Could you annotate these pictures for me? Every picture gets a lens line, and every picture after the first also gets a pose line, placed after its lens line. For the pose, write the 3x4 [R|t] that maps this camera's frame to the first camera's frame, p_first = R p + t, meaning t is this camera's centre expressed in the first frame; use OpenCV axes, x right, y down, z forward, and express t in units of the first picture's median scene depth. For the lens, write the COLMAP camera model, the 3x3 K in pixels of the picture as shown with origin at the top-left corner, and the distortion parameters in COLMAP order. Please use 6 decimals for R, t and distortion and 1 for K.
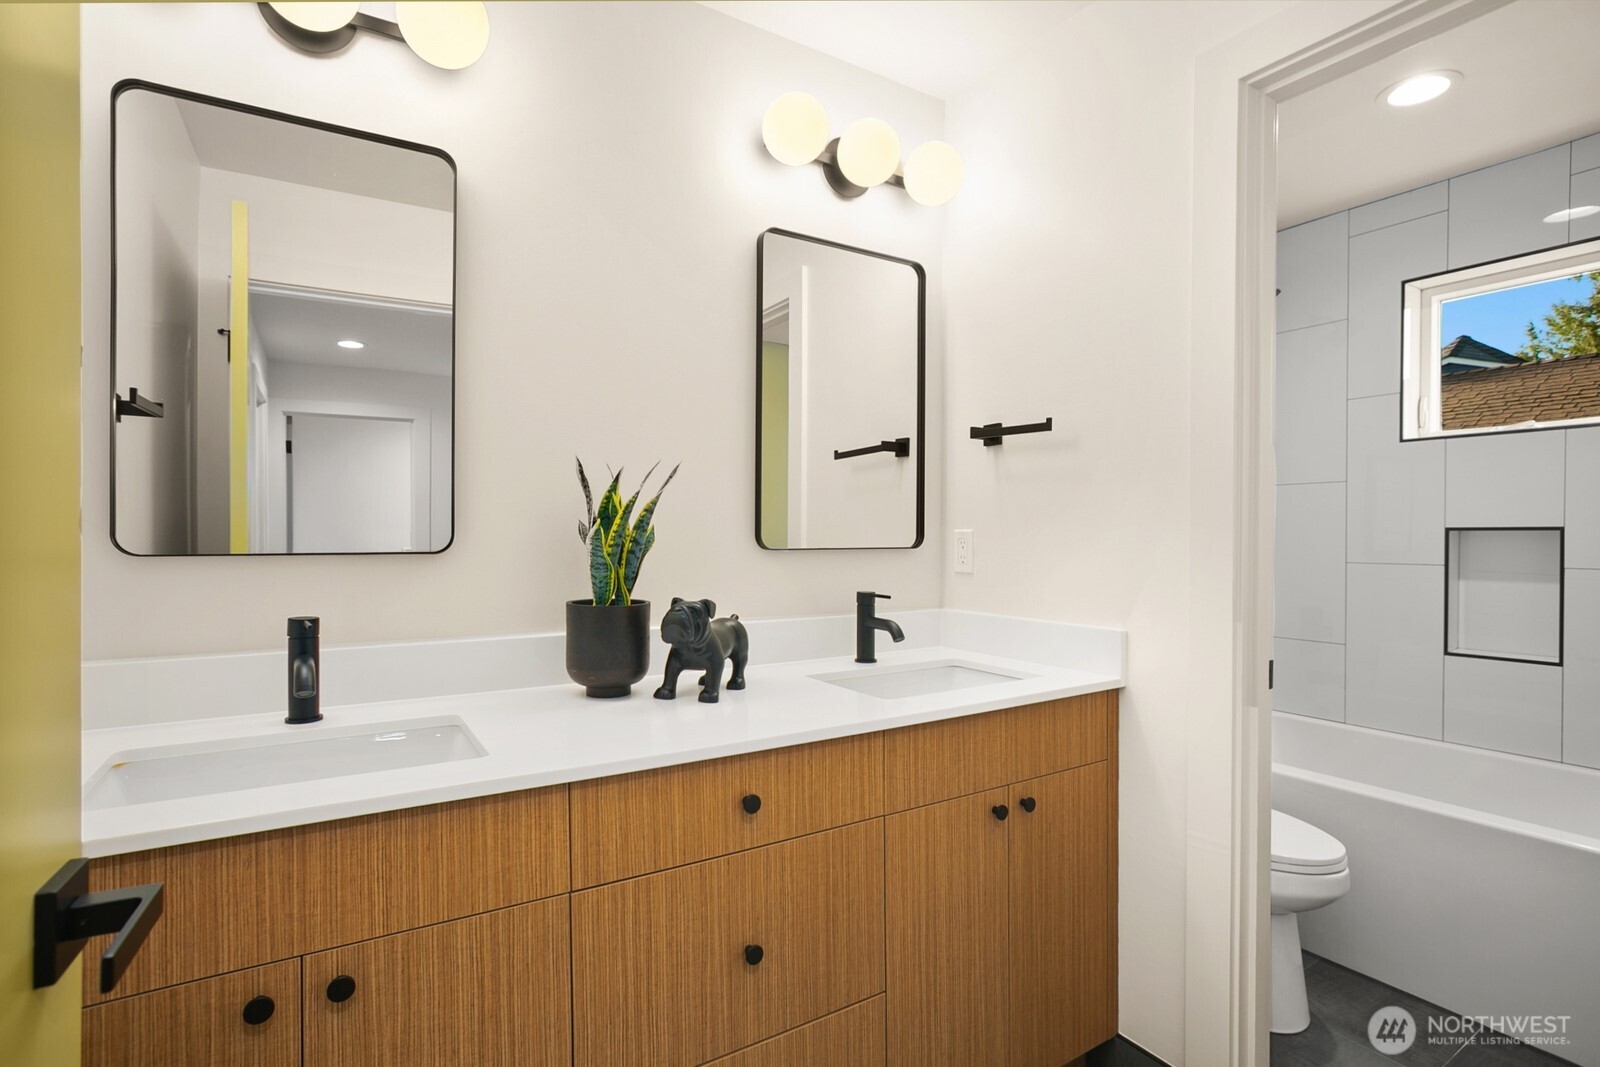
lens RADIAL K [[764.7, 0, 786.7], [0, 764.7, 523.2], [0, 0, 1]] dist [-0.045243, 0.014692]
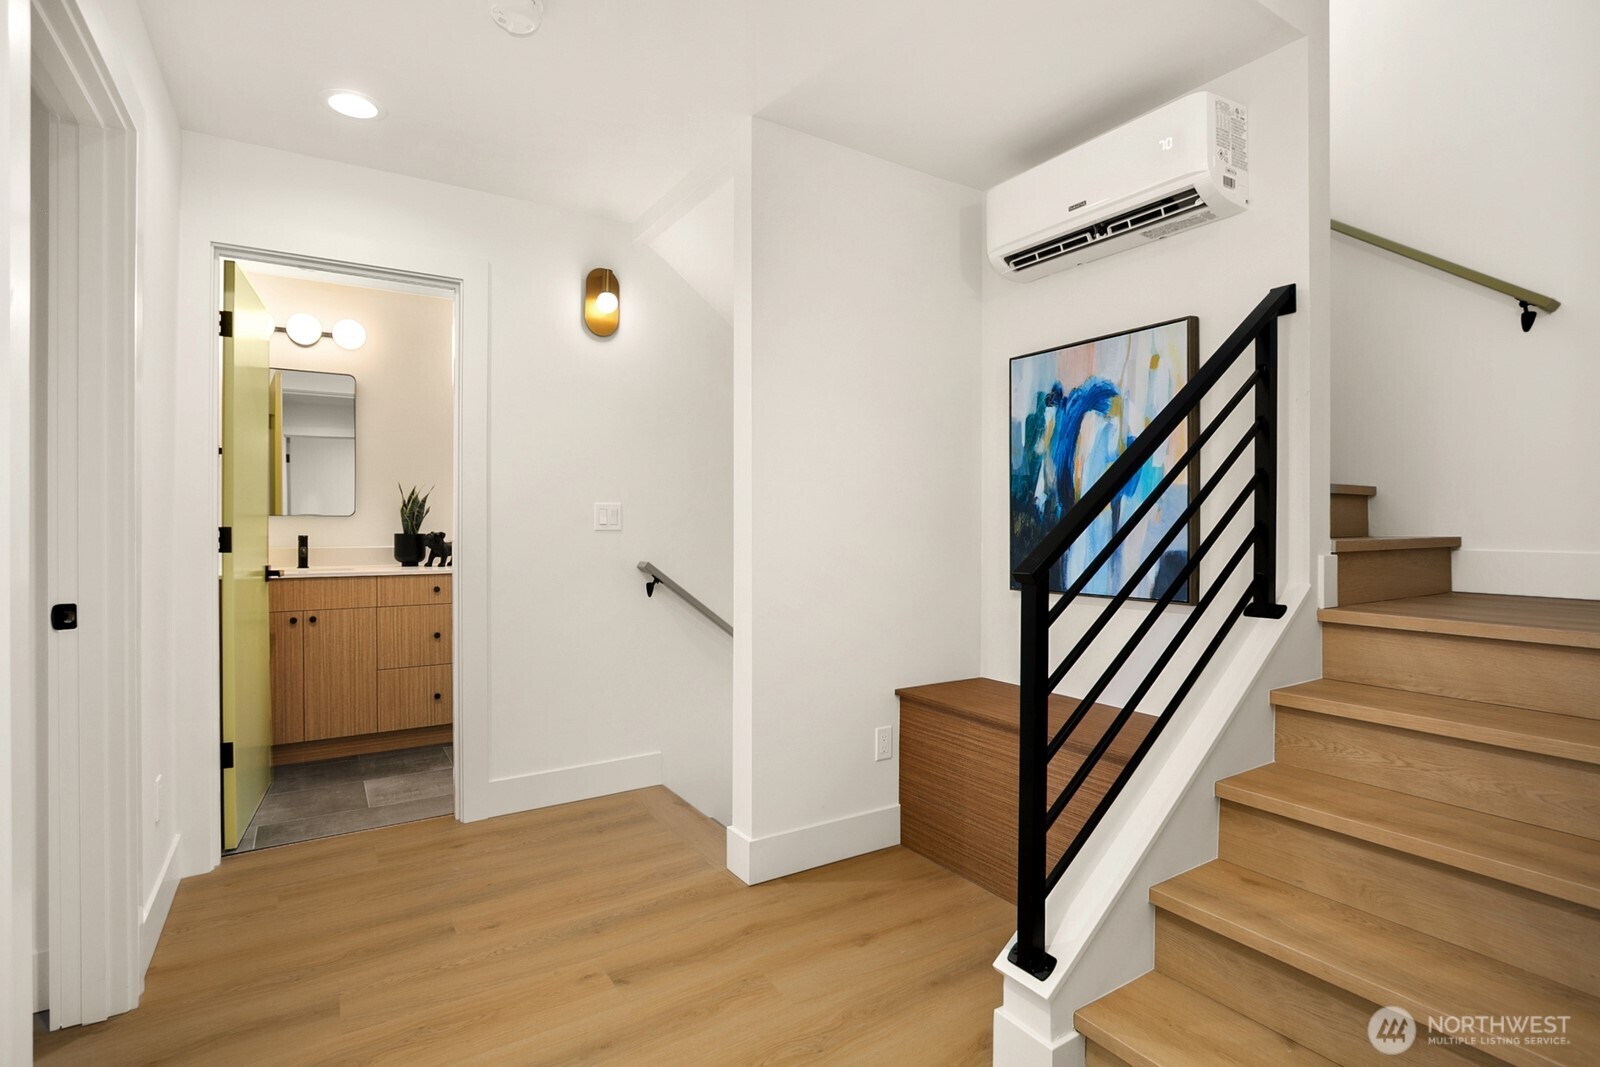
lens RADIAL K [[764.7, 0, 786.7], [0, 764.7, 523.2], [0, 0, 1]] dist [-0.045243, 0.014692]
pose [[0.999869, 0.008633, 0.013675, 1.361460], [-0.008902, 0.999766, 0.019719, -0.004125], [-0.013502, -0.019838, 0.999712, -2.211928]]
